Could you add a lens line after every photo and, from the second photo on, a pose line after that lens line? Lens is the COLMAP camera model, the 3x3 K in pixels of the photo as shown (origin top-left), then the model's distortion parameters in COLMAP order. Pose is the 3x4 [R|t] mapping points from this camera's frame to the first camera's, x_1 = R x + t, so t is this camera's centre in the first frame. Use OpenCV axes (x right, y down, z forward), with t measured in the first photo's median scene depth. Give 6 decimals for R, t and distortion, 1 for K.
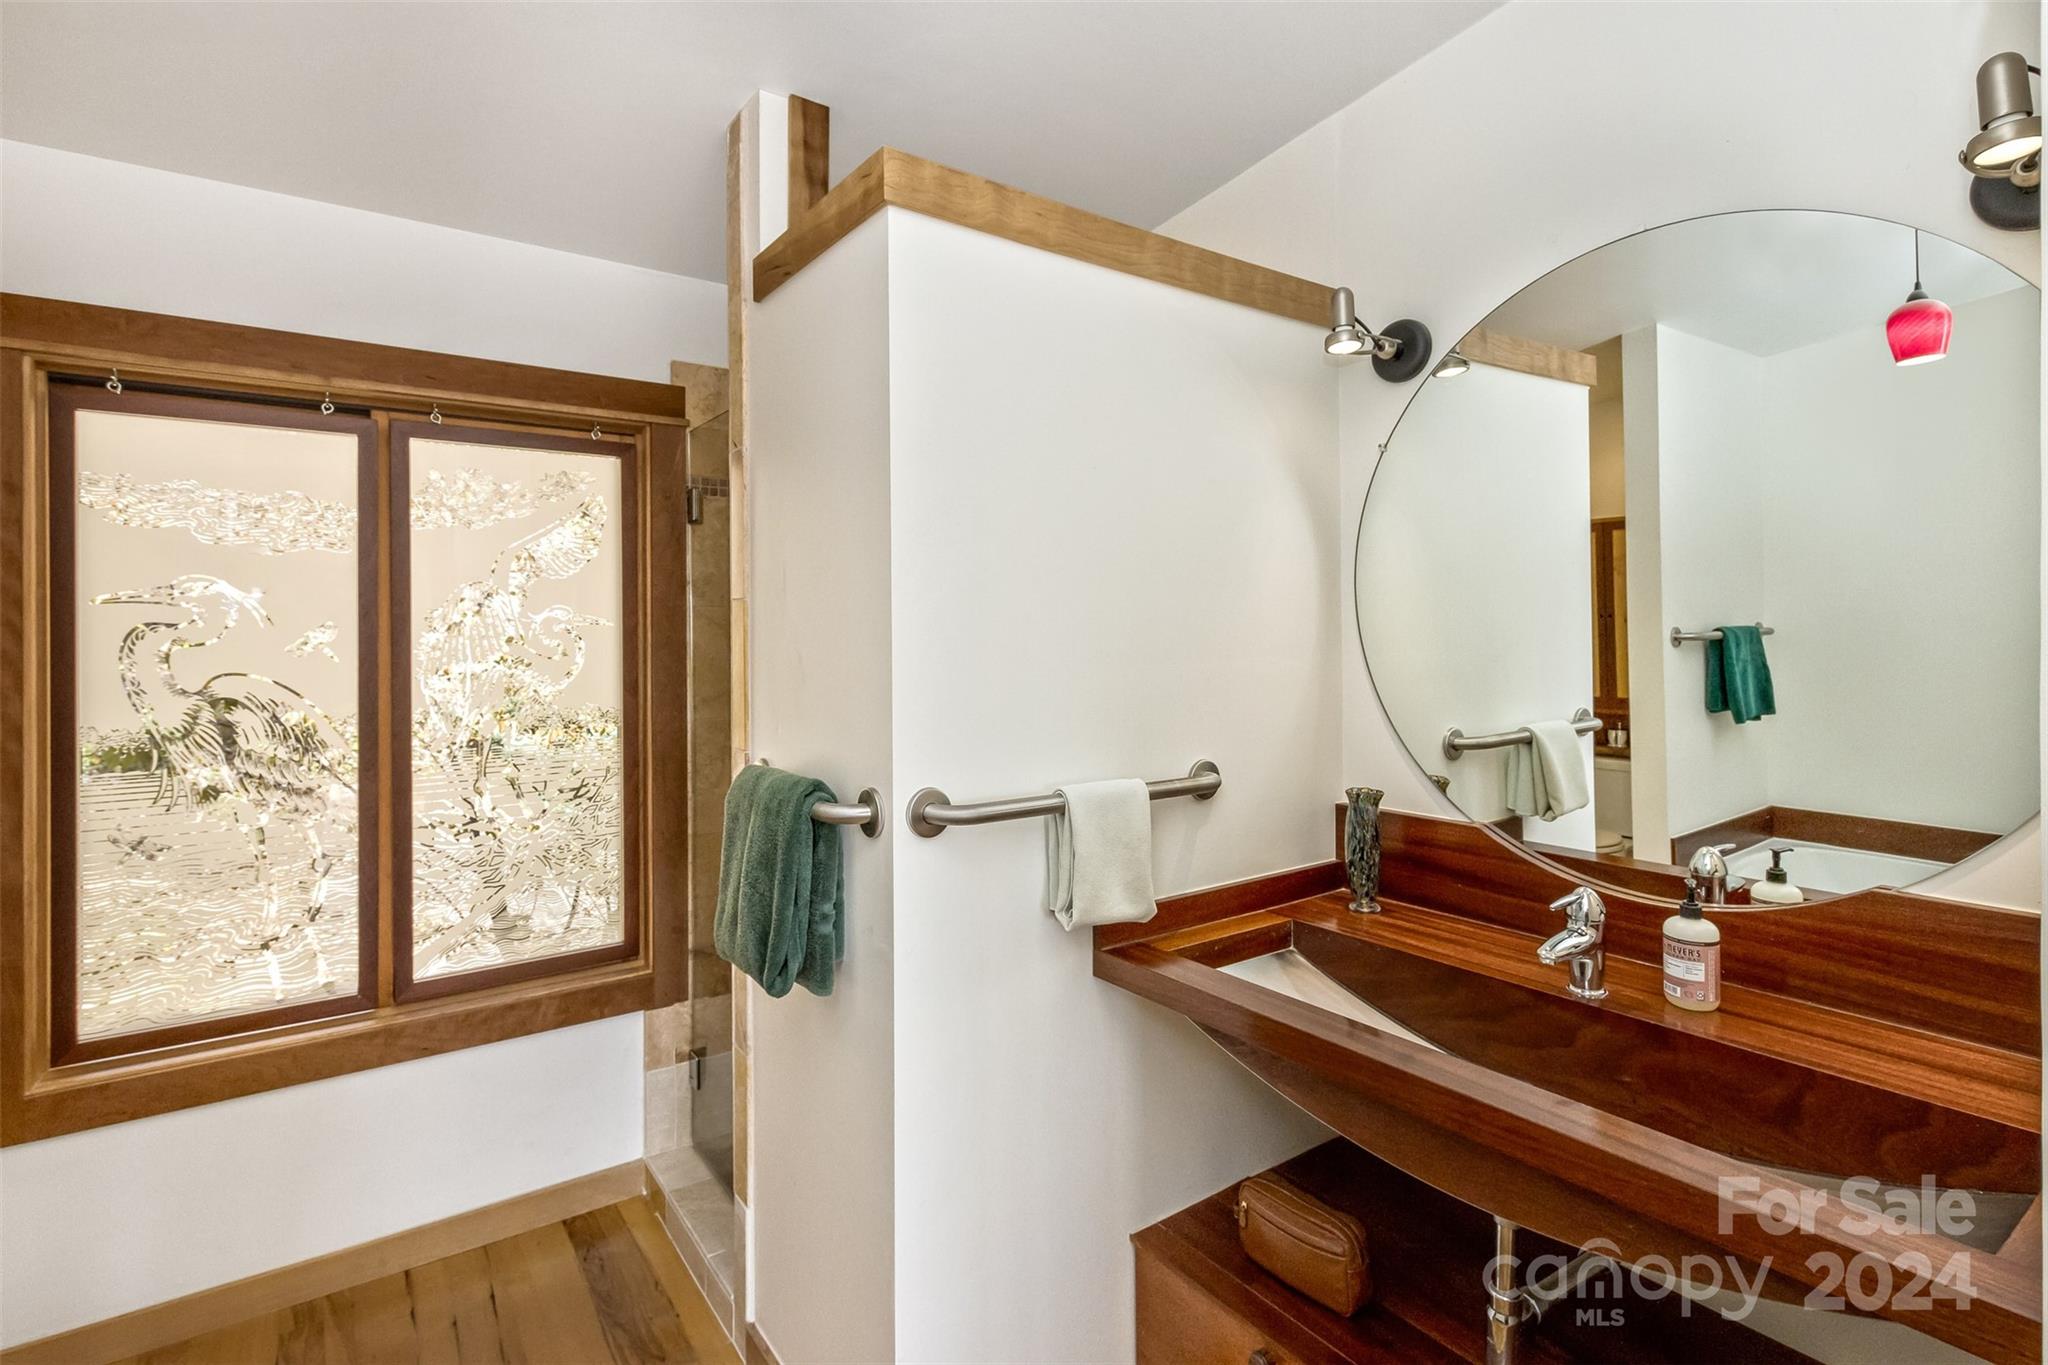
lens RADIAL K [[1025.4, 0, 1029.7], [0, 1025.4, 641.8], [0, 0, 1]] dist [0.003622, 0.000149]
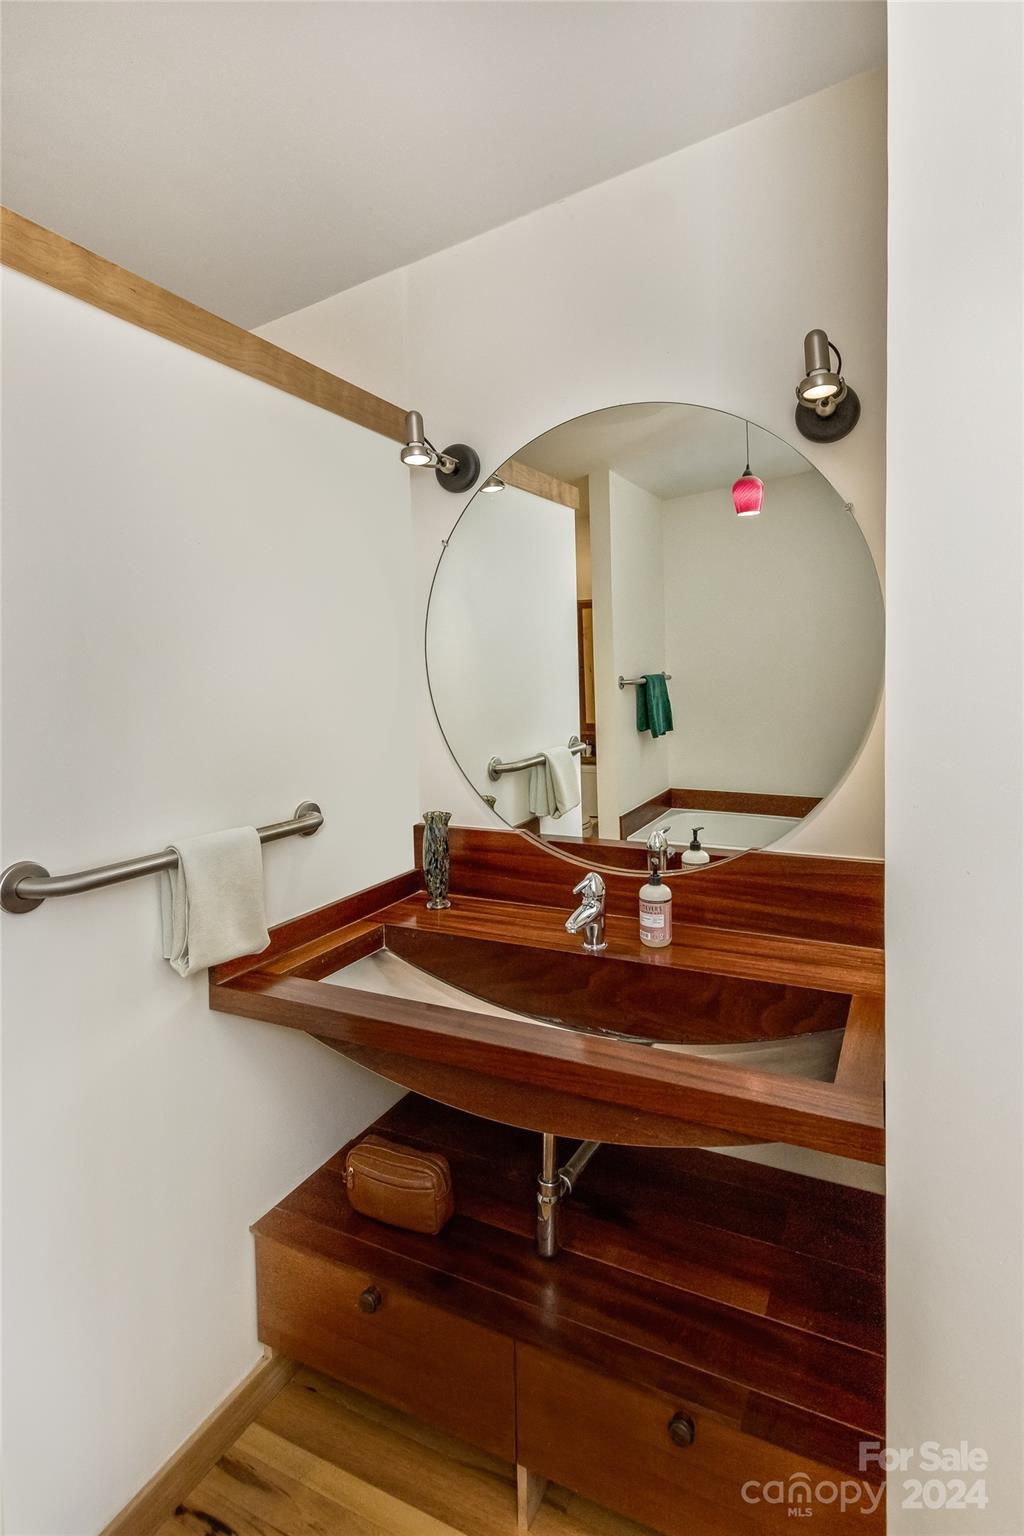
lens RADIAL K [[769.1, 0, 556.2], [0, 769.1, 702.4], [0, 0, 1]] dist [0.003622, 0.000149]
pose [[0.870897, -0.025308, 0.490813, -0.010886], [0.007649, 0.999250, 0.037952, -0.030133], [-0.491405, -0.029298, 0.870438, 0.106363]]
